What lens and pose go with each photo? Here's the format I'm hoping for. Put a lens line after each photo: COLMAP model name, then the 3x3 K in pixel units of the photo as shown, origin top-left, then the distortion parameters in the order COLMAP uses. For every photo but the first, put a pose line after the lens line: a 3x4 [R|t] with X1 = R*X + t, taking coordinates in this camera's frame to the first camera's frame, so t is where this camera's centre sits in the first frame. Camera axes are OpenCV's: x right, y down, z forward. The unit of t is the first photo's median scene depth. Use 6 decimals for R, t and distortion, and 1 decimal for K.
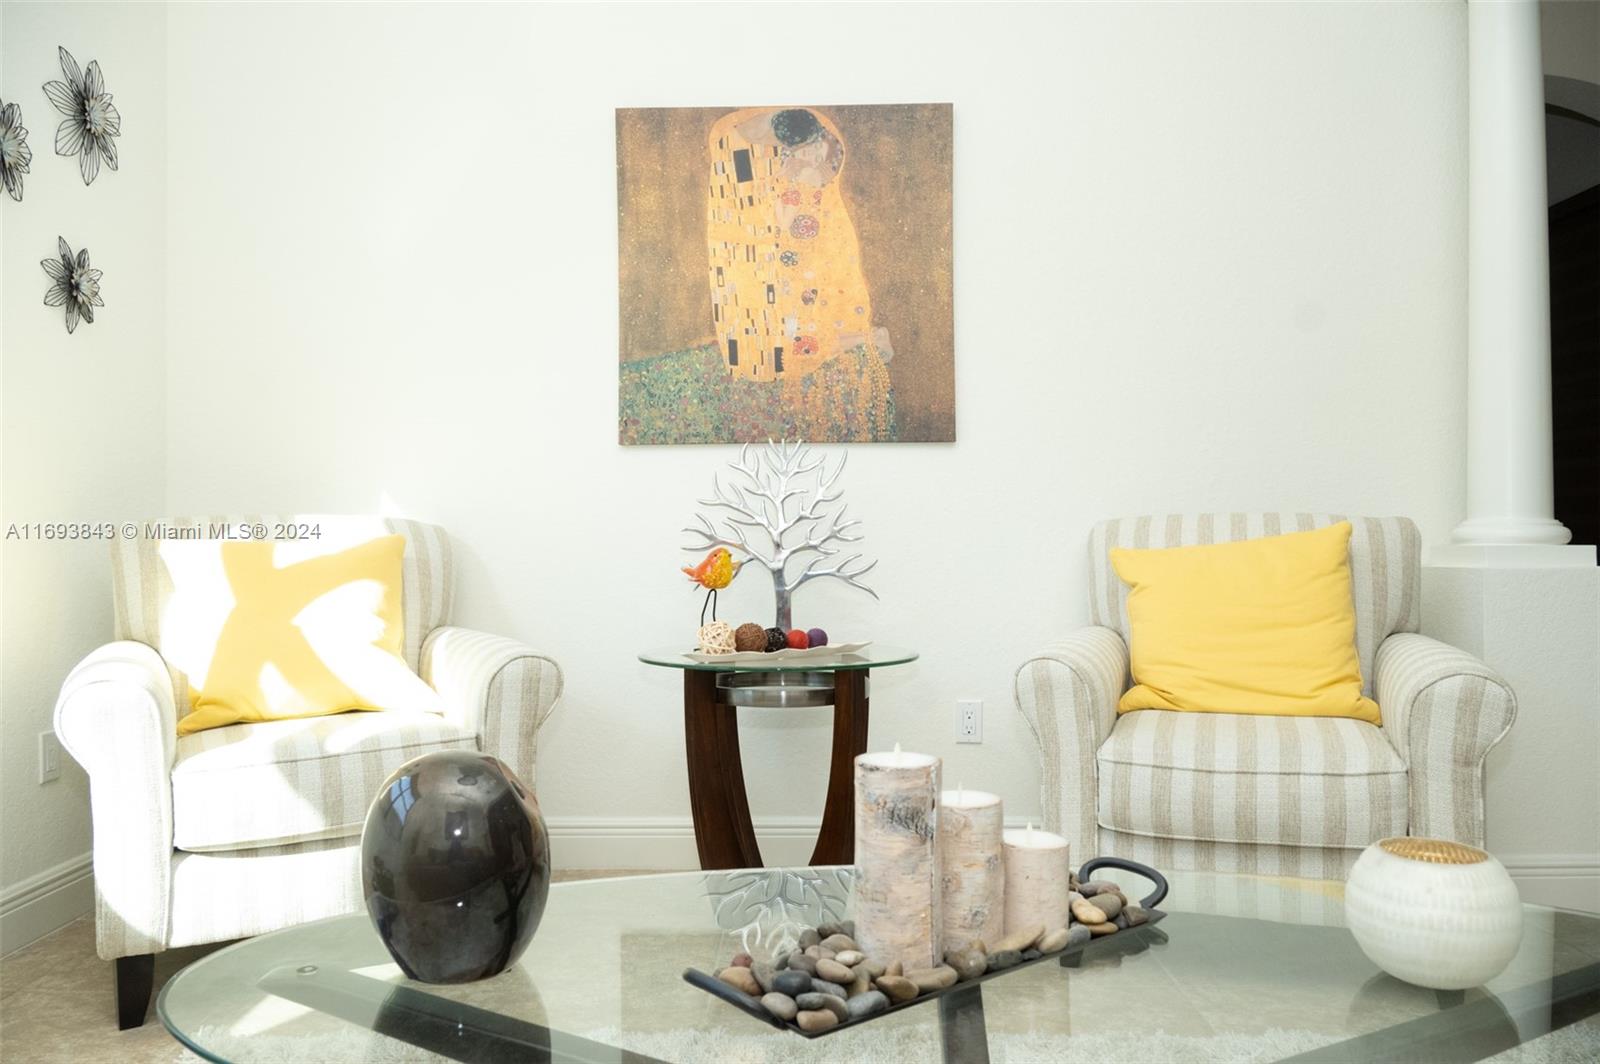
lens RADIAL K [[1222.8, 0, 800.5], [0, 1222.8, 533.2], [0, 0, 1]] dist [0.025197, -0.033743]
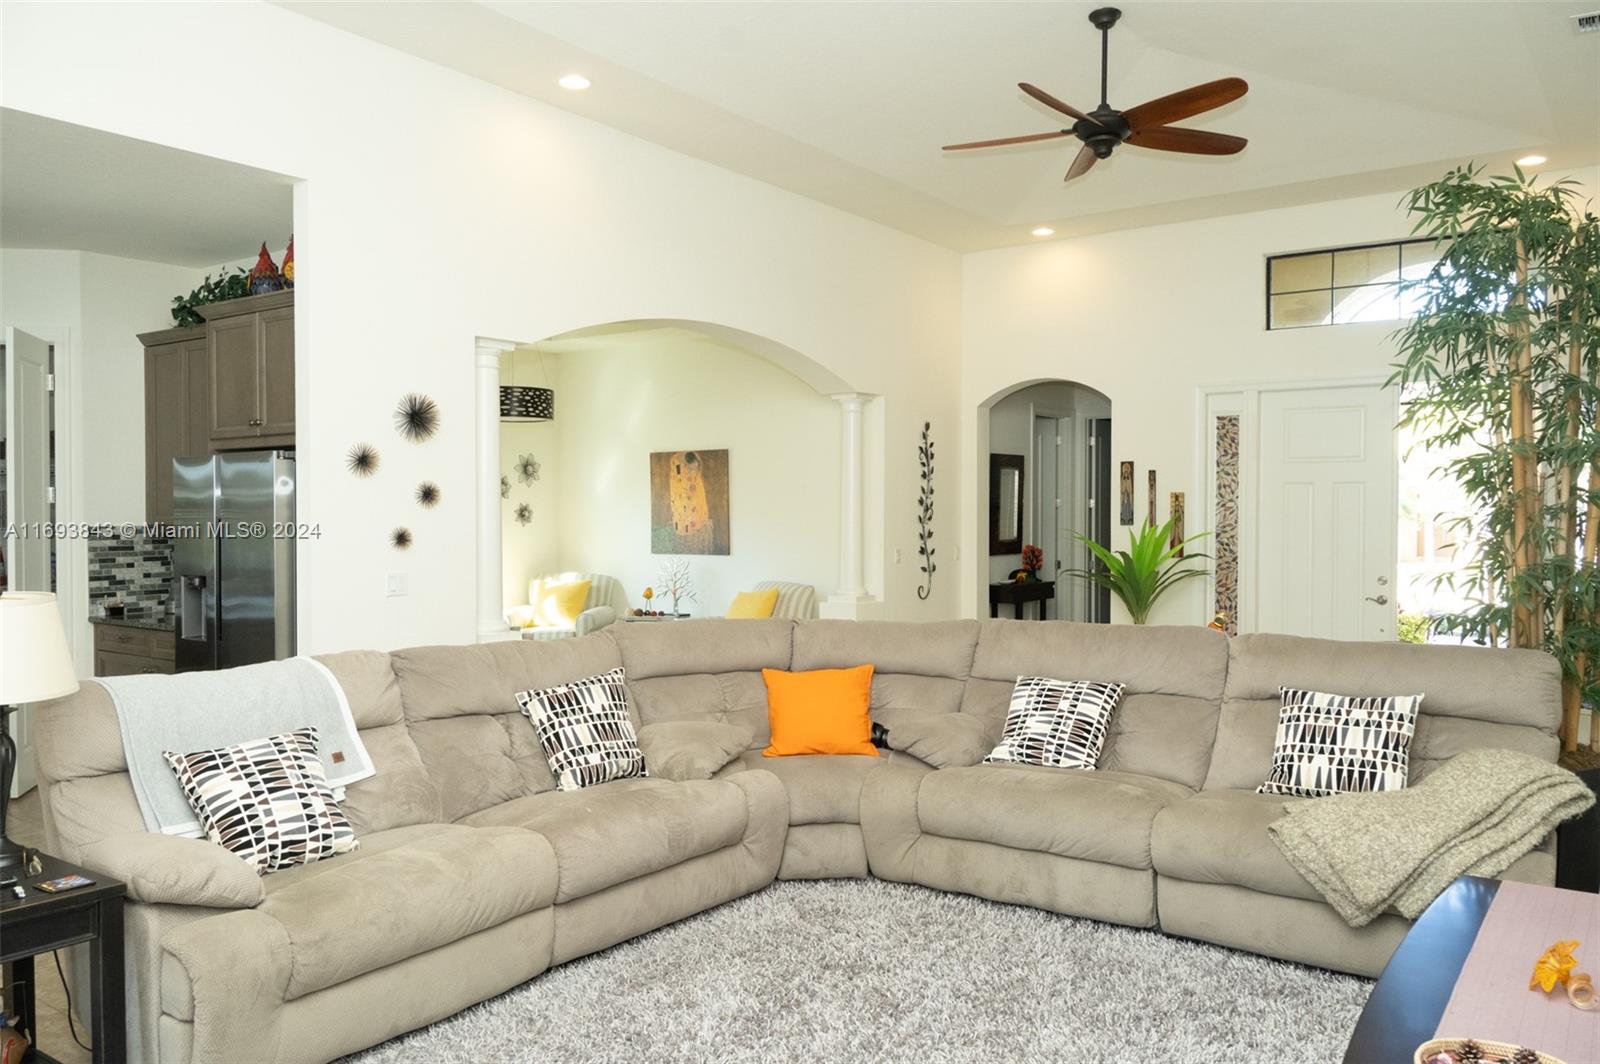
lens RADIAL K [[1222.8, 0, 804.2], [0, 1222.8, 530.0], [0, 0, 1]] dist [0.025197, -0.033743]
pose [[0.812302, 0.014360, -0.583060, 2.138852], [0.003737, 0.999548, 0.029824, -0.234605], [0.583224, -0.026405, 0.811882, -1.466503]]
